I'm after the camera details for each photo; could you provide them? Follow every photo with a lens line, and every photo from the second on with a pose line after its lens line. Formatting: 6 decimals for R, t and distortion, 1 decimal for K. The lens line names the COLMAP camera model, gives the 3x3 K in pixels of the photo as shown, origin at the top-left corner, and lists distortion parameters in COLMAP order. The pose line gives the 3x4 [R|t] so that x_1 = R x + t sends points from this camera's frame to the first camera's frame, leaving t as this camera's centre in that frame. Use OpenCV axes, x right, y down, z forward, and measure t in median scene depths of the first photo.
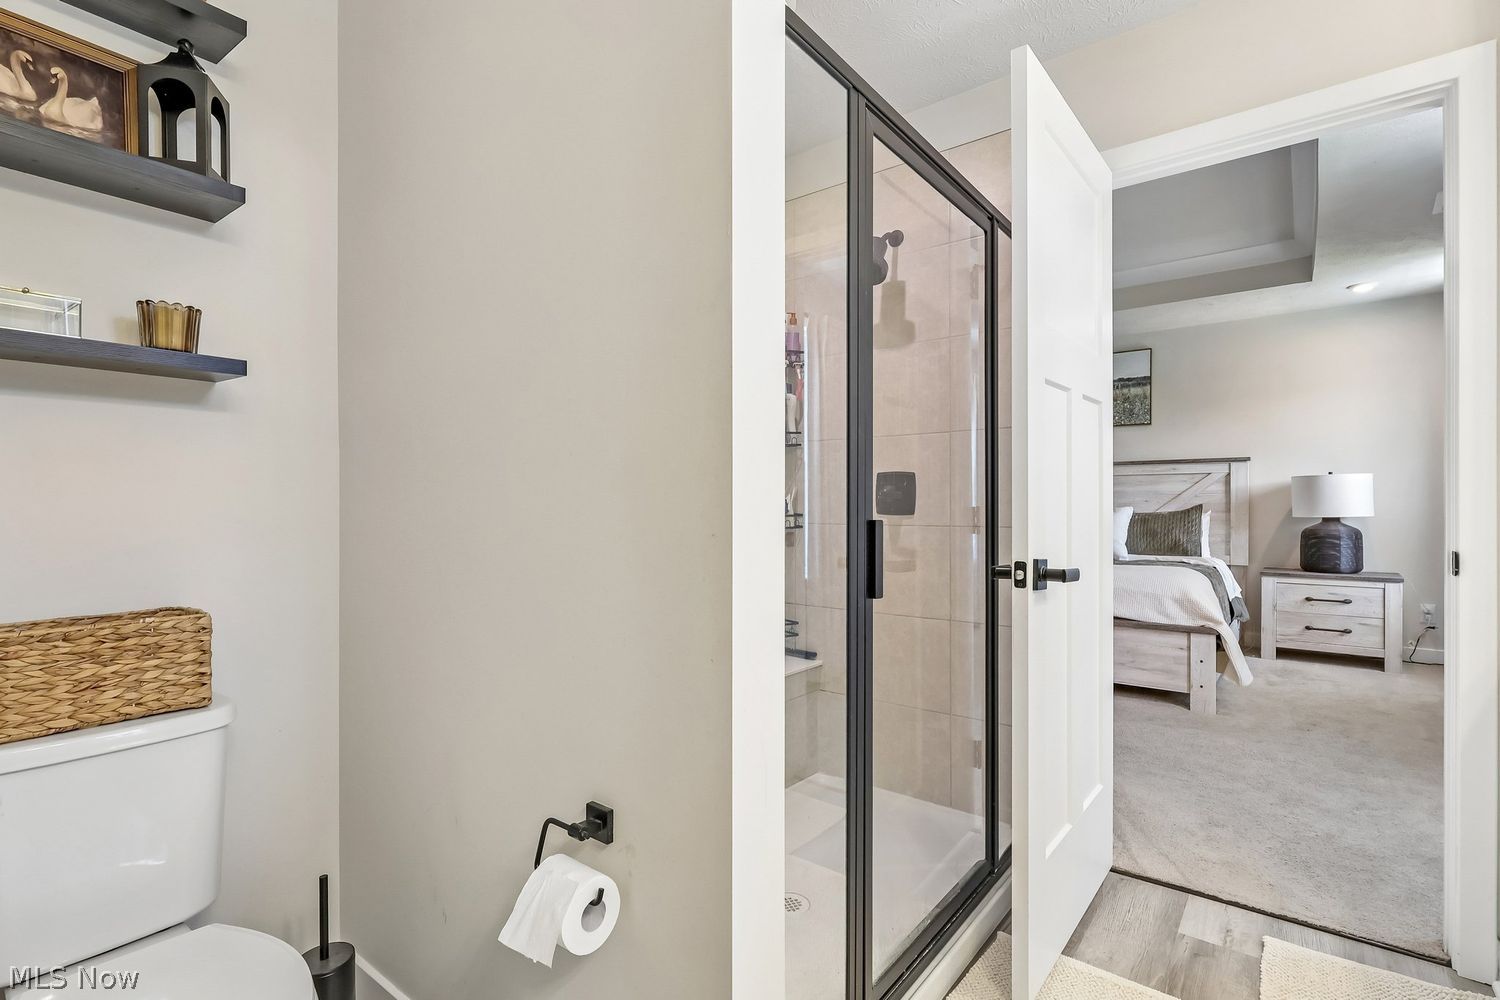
lens RADIAL K [[711.5, 0, 752.4], [0, 711.5, 501.8], [0, 0, 1]] dist [0.001609, 0.002798]
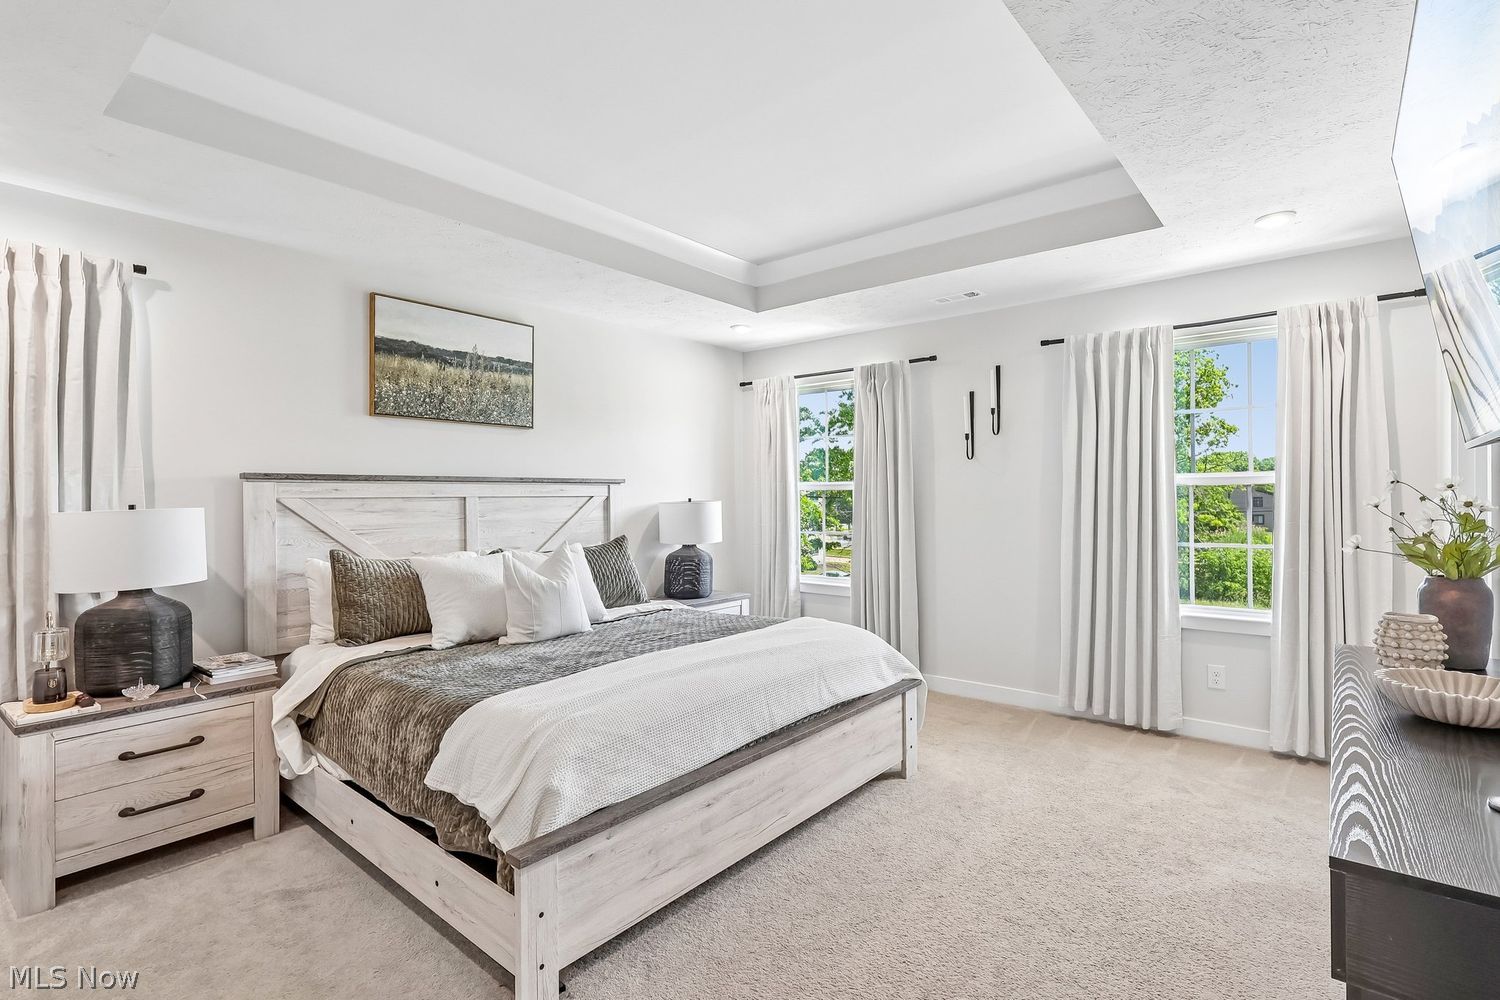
lens RADIAL K [[711.5, 0, 751.9], [0, 711.5, 496.9], [0, 0, 1]] dist [0.001609, 0.002798]
pose [[0.016248, -0.003066, 0.999863, -0.176290], [0.003618, 0.999989, 0.003007, -0.039203], [-0.999861, 0.003568, 0.016259, 0.760894]]
